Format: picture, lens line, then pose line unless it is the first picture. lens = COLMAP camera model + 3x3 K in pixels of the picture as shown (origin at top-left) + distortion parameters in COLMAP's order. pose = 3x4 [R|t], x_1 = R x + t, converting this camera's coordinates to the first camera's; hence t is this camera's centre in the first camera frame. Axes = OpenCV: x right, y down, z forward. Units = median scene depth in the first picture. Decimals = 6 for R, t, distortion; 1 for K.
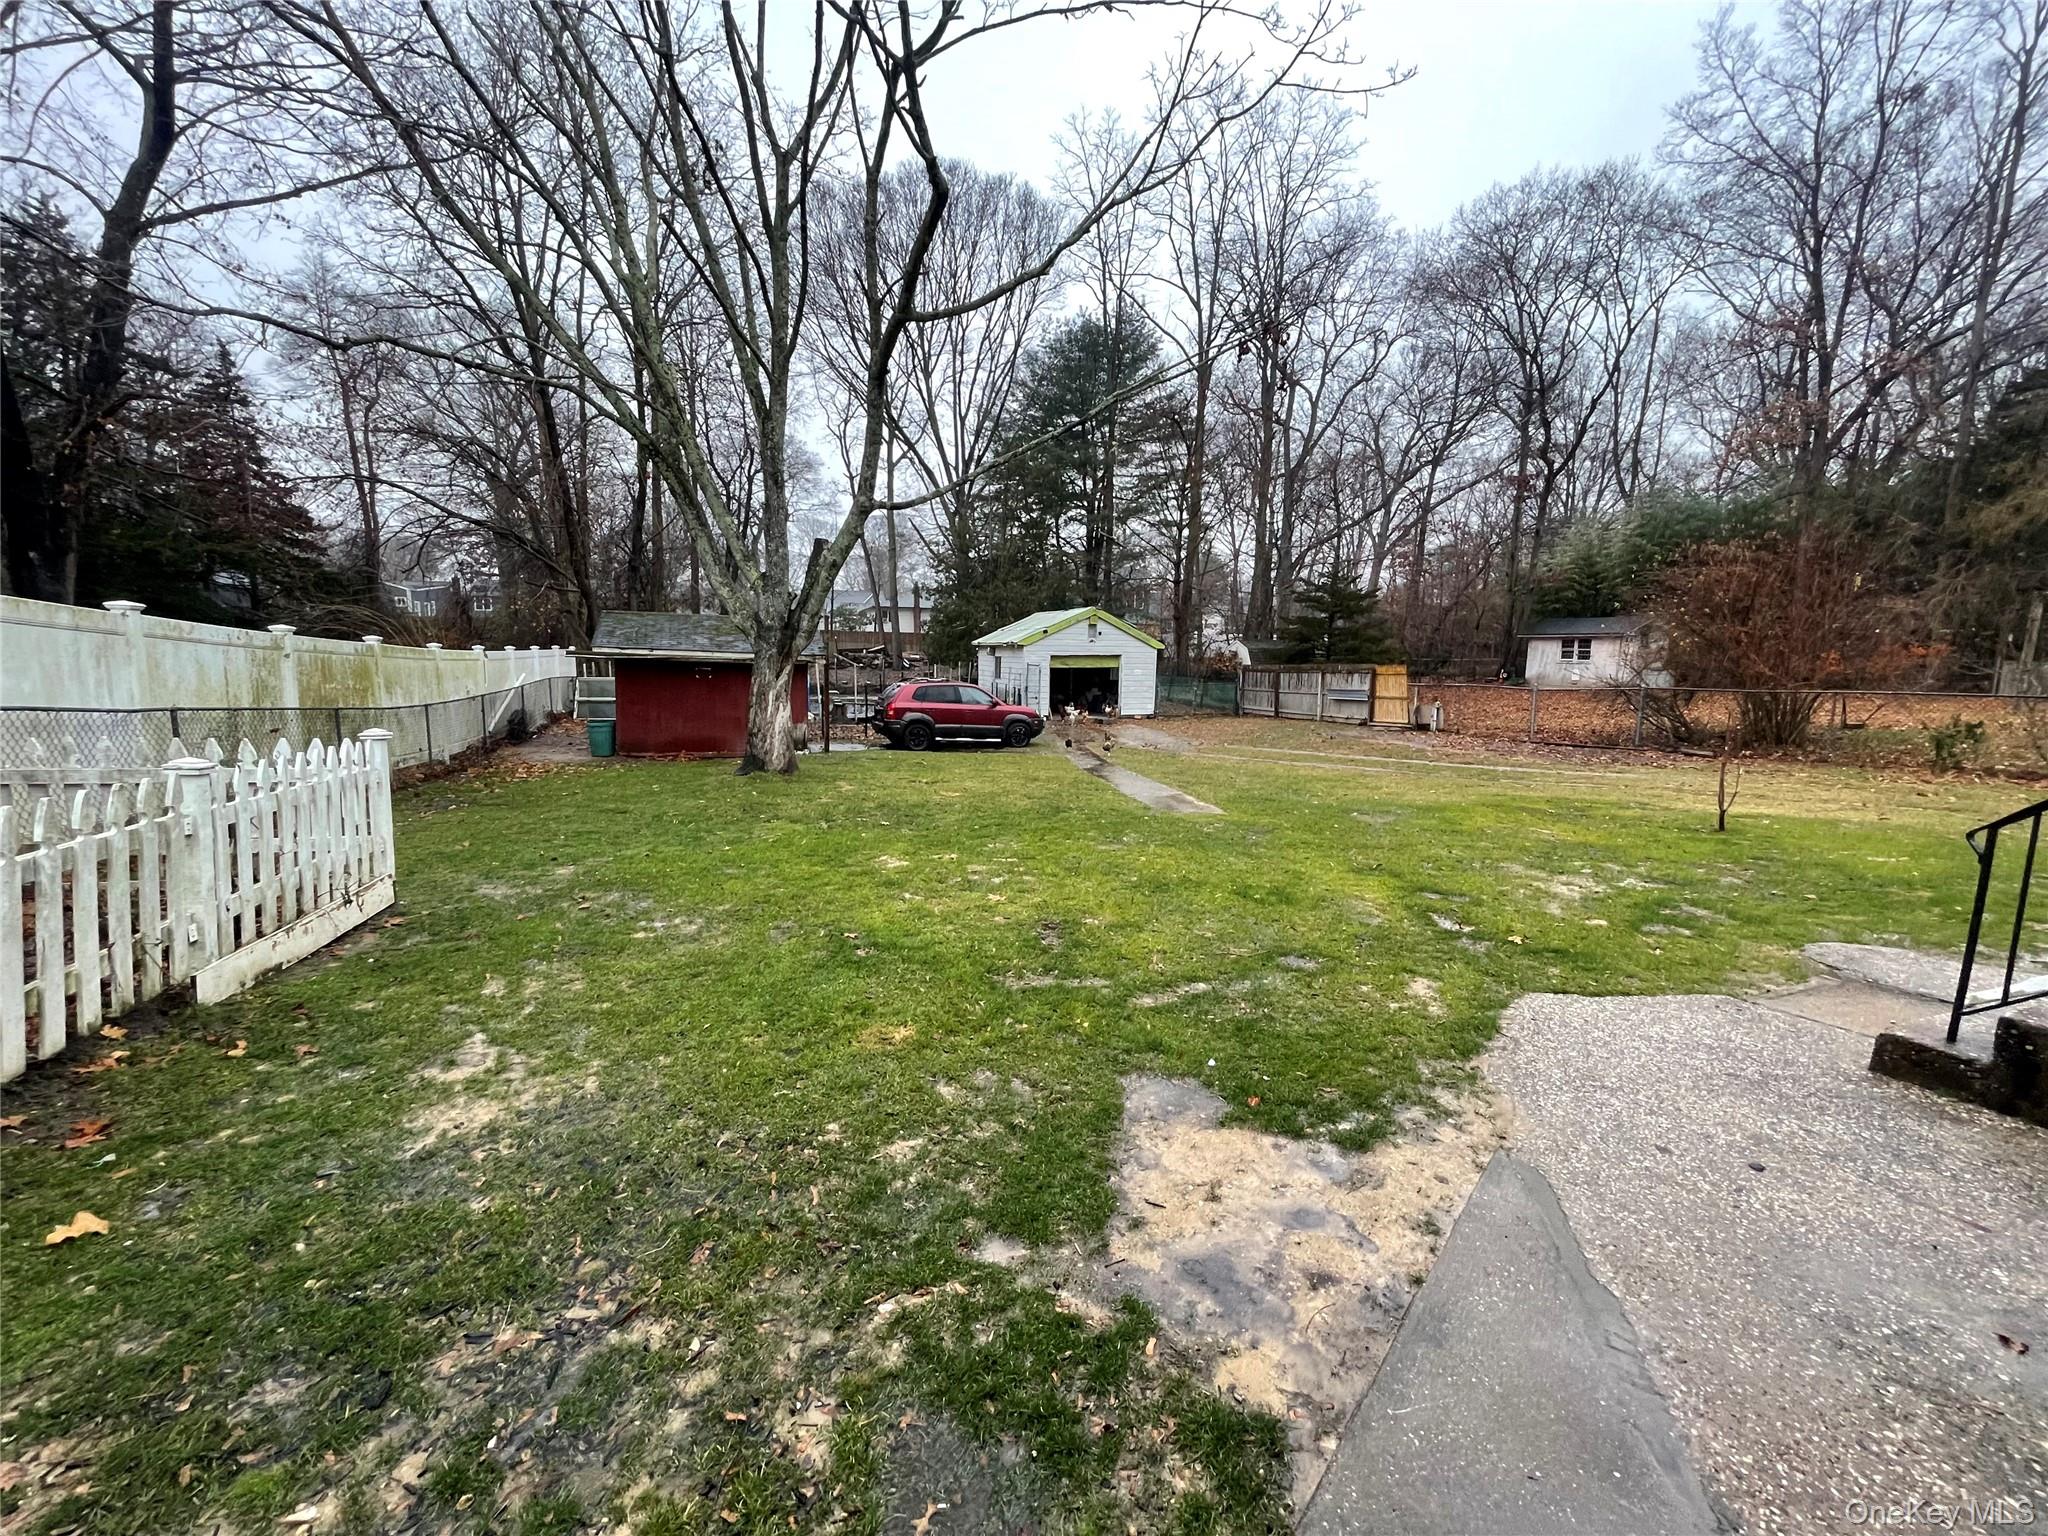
lens RADIAL K [[826.5, 0, 1023.8], [0, 826.5, 768.2], [0, 0, 1]] dist [0.000516, -0.001025]
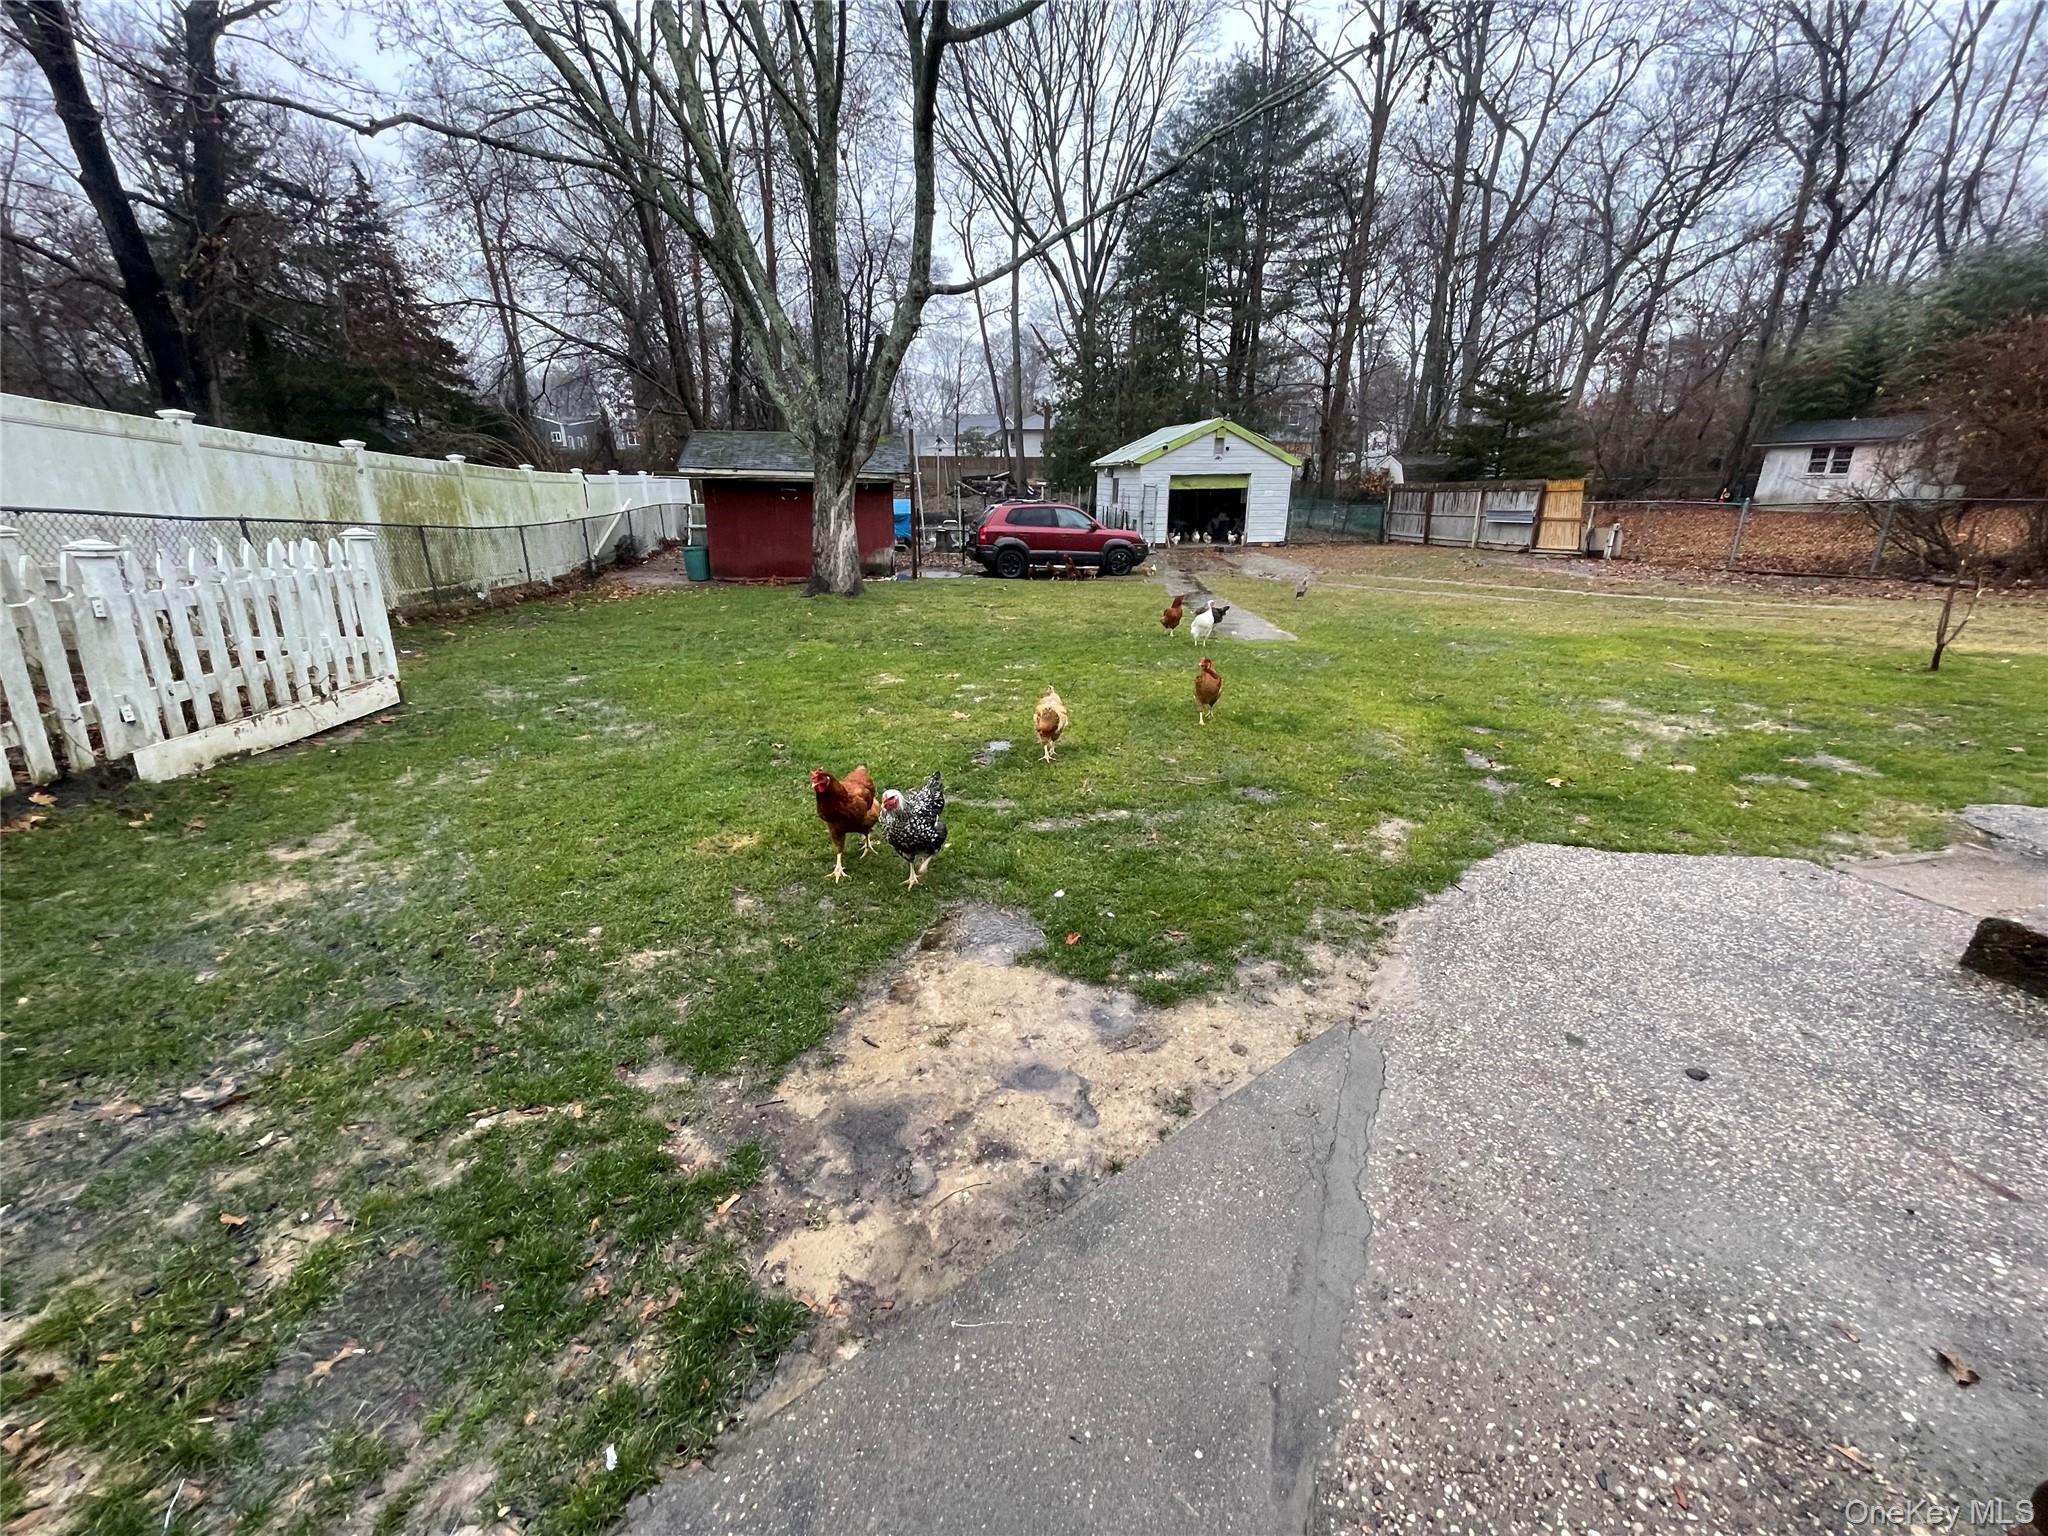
lens RADIAL K [[826.5, 0, 1022.8], [0, 826.5, 767.6], [0, 0, 1]] dist [0.000516, -0.001025]
pose [[0.985581, 0.041437, -0.164055, 0.149134], [-0.009317, 0.981370, 0.191901, 0.029523], [0.168950, -0.187605, 0.967605, 0.088534]]
